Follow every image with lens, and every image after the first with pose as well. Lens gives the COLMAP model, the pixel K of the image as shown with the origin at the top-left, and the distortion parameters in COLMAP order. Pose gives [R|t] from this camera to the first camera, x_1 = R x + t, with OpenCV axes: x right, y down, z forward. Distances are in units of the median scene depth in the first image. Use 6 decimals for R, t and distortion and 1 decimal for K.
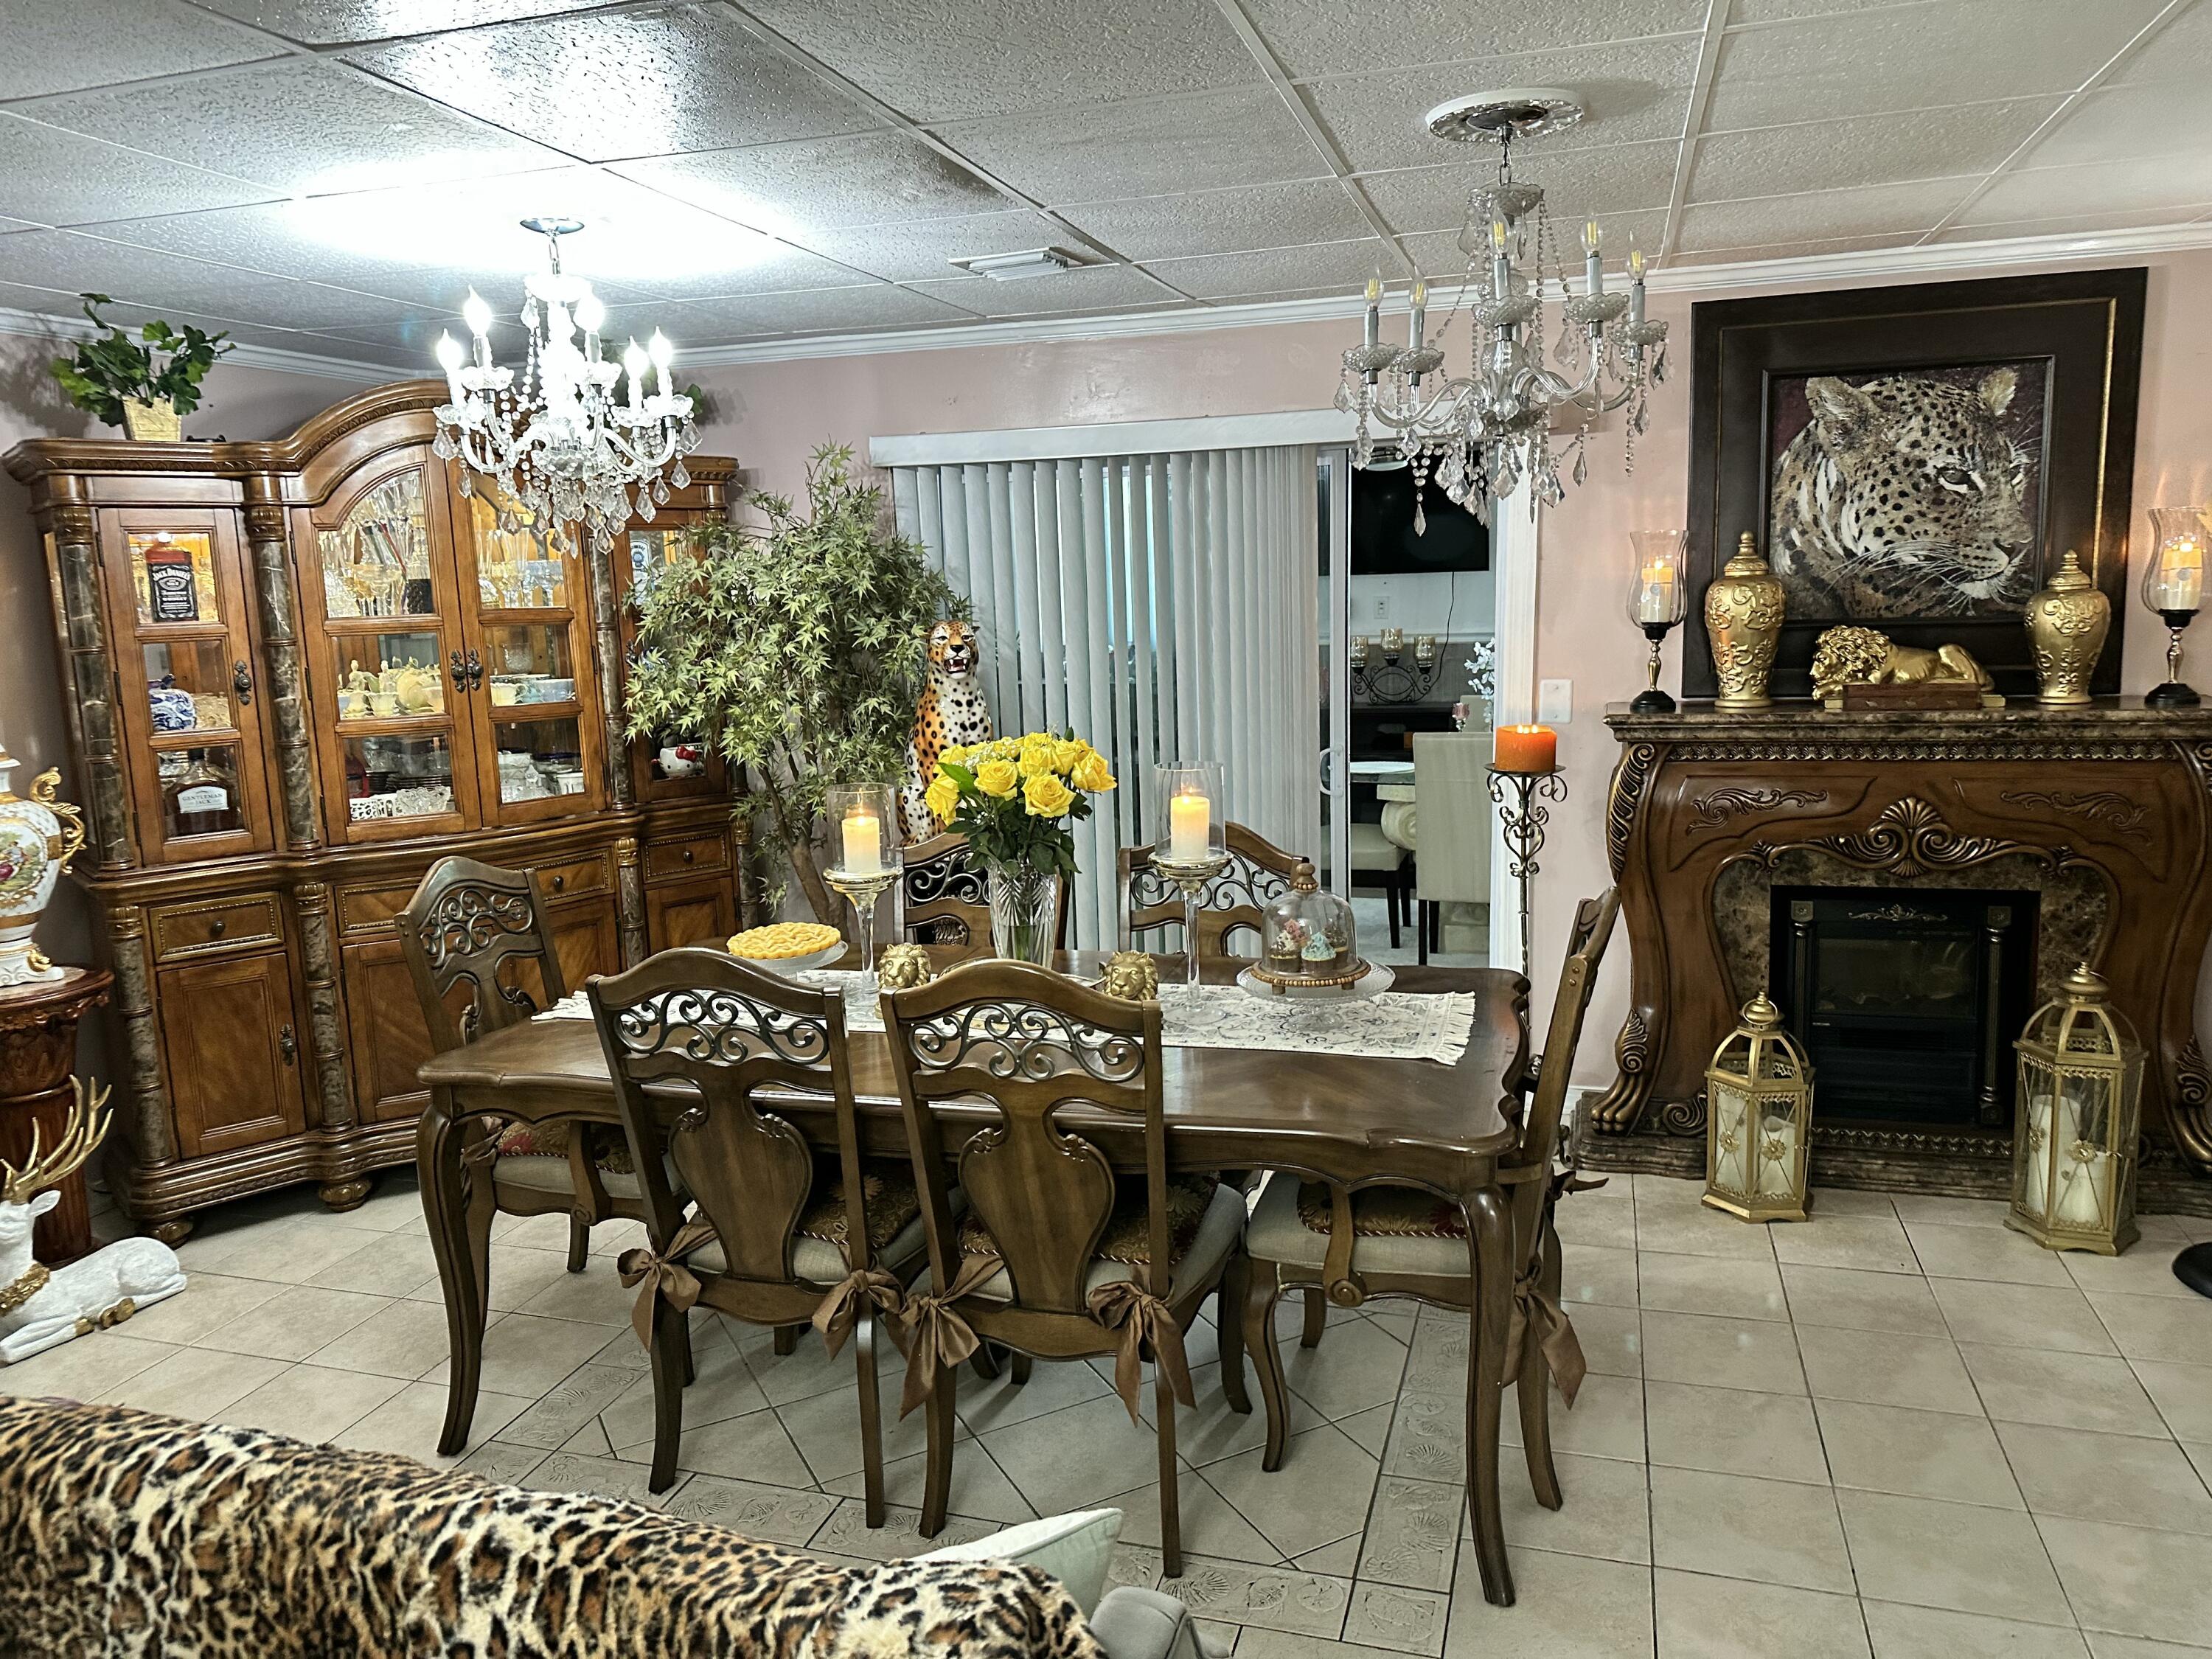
lens RADIAL K [[1550.3, 0, 1111.6], [0, 1550.3, 822.7], [0, 0, 1]] dist [0.083579, -0.110571]
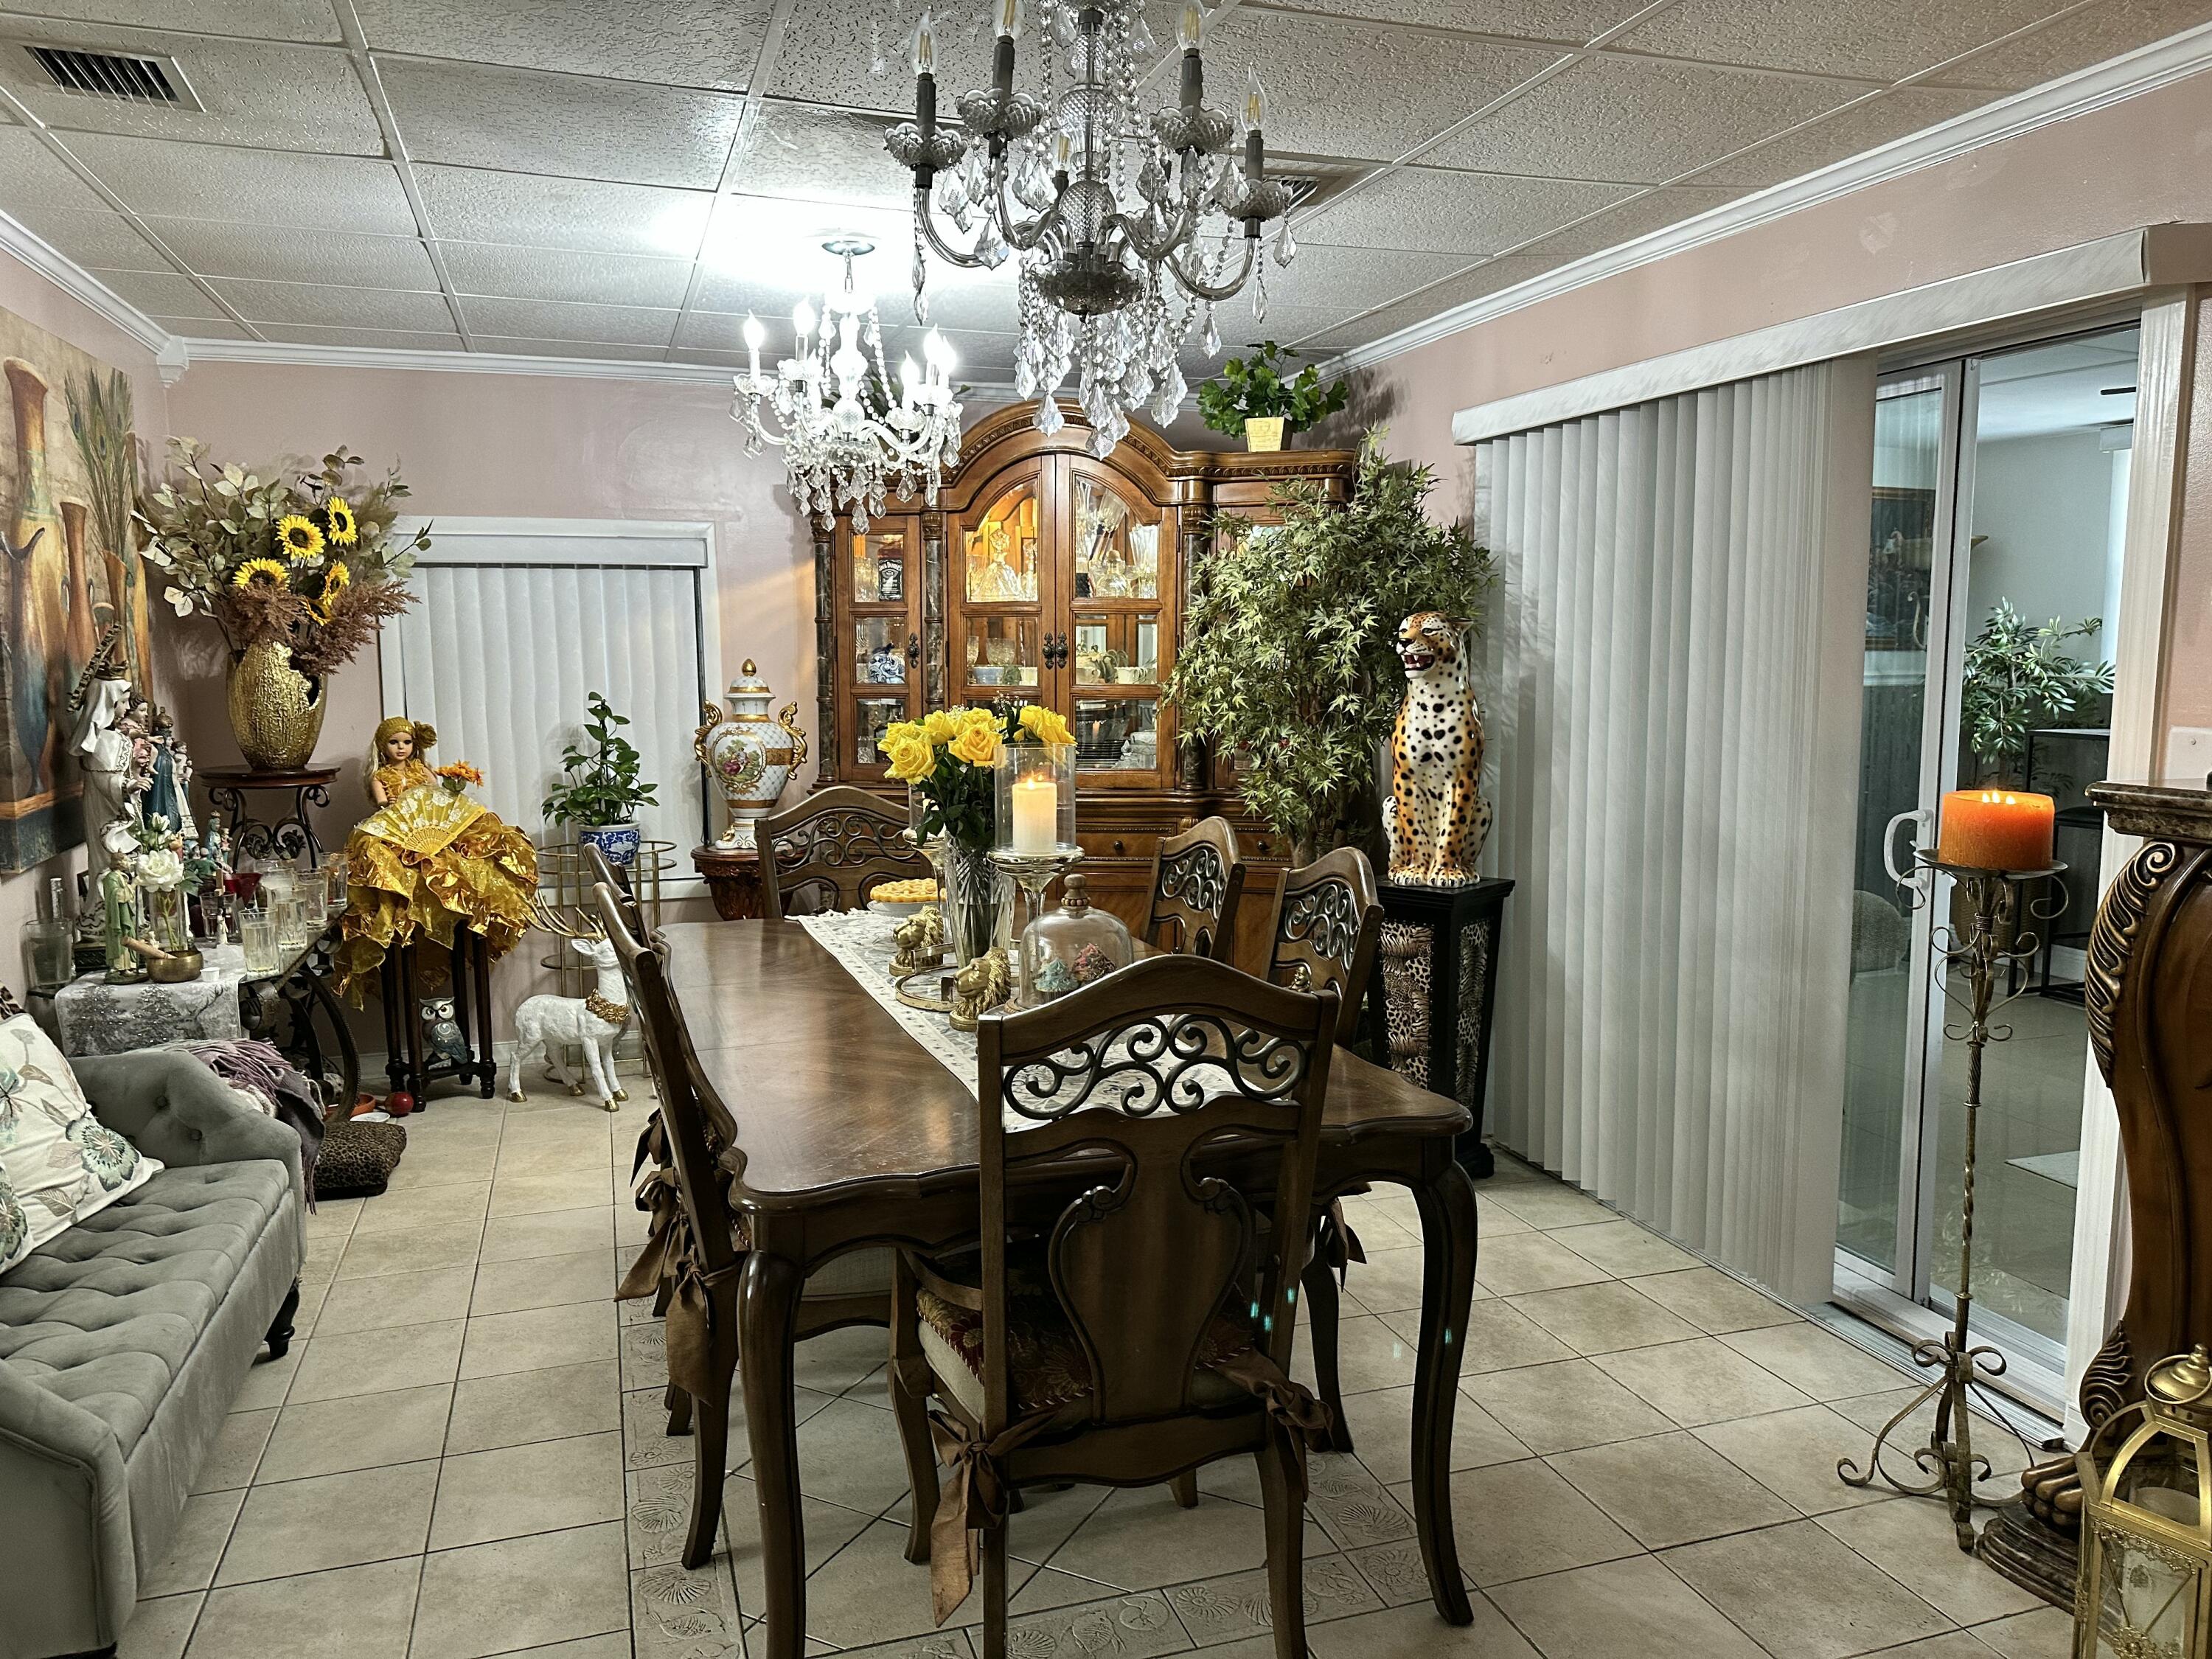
lens RADIAL K [[1550.3, 0, 1101.2], [0, 1550.3, 824.7], [0, 0, 1]] dist [0.083579, -0.110571]
pose [[0.577369, 0.122109, -0.807301, 0.584484], [-0.146097, 0.988247, 0.044991, -0.027678], [0.803306, 0.091968, 0.588423, 0.393491]]
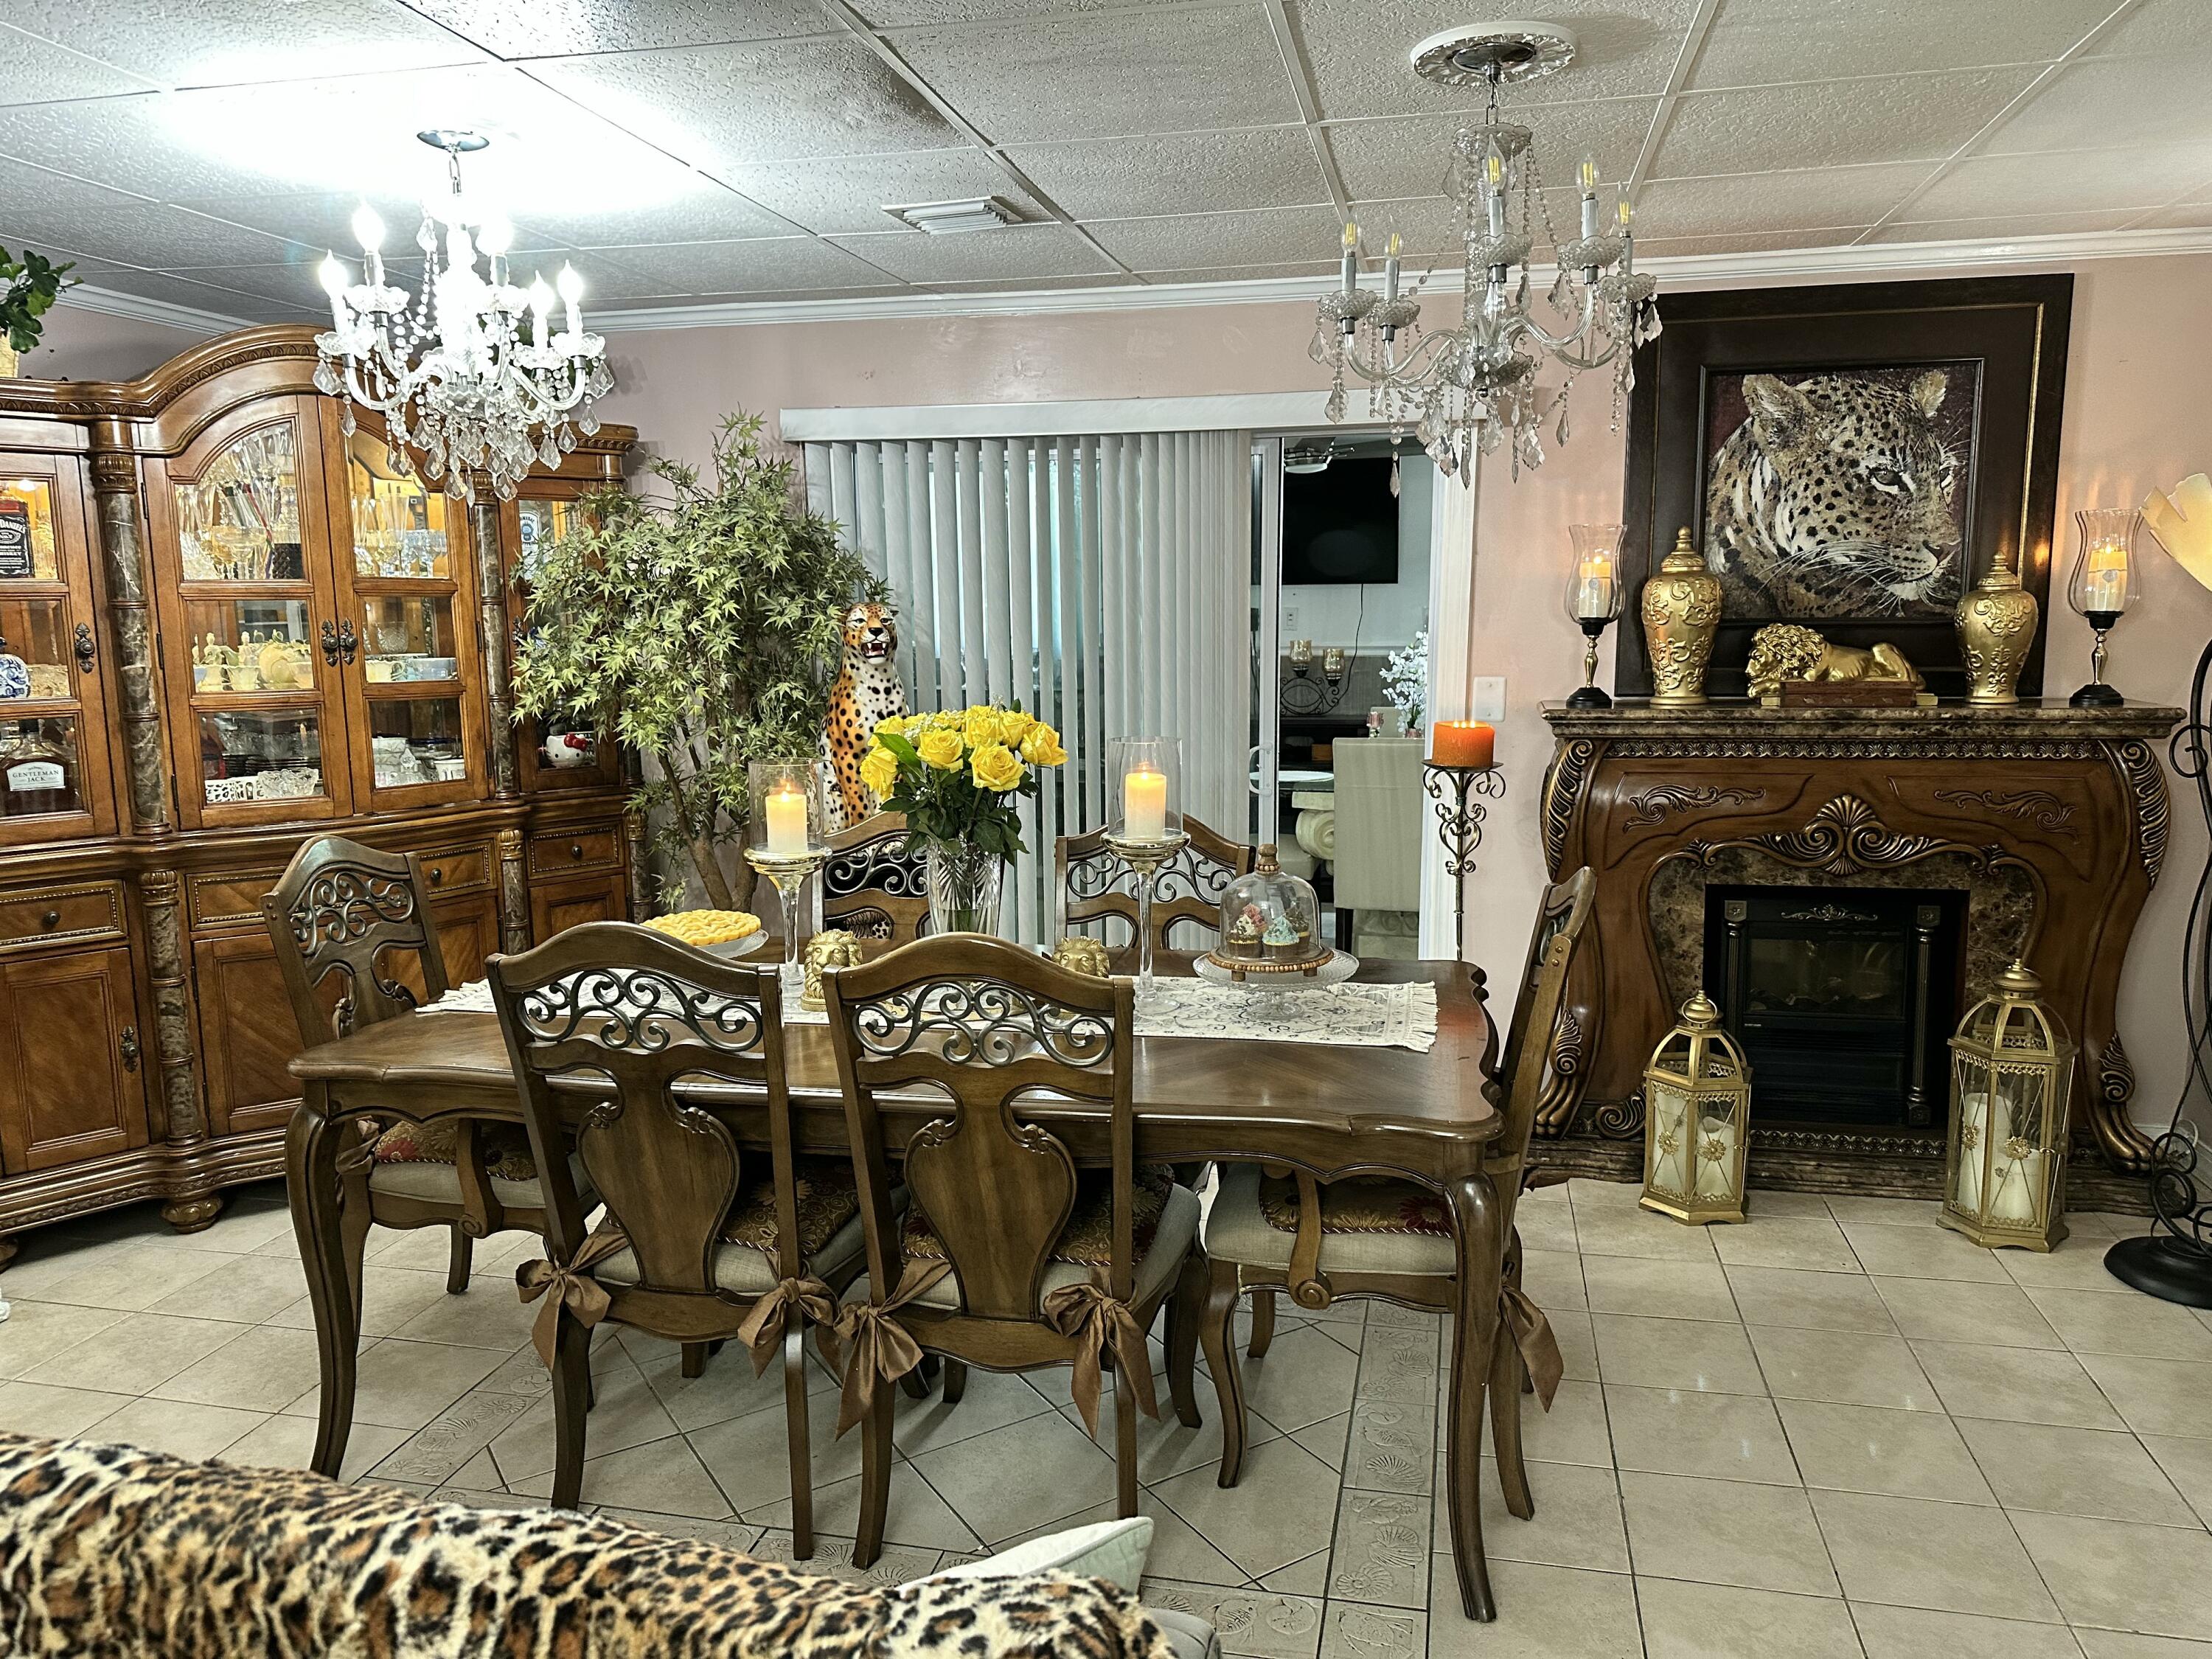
lens RADIAL K [[1550.3, 0, 1119.9], [0, 1550.3, 837.2], [0, 0, 1]] dist [0.083579, -0.110571]
pose [[0.996289, 0.009968, 0.085487, -0.034194], [-0.009055, 0.999898, -0.011058, 0.025094], [-0.085588, 0.010243, 0.996278, 0.046403]]
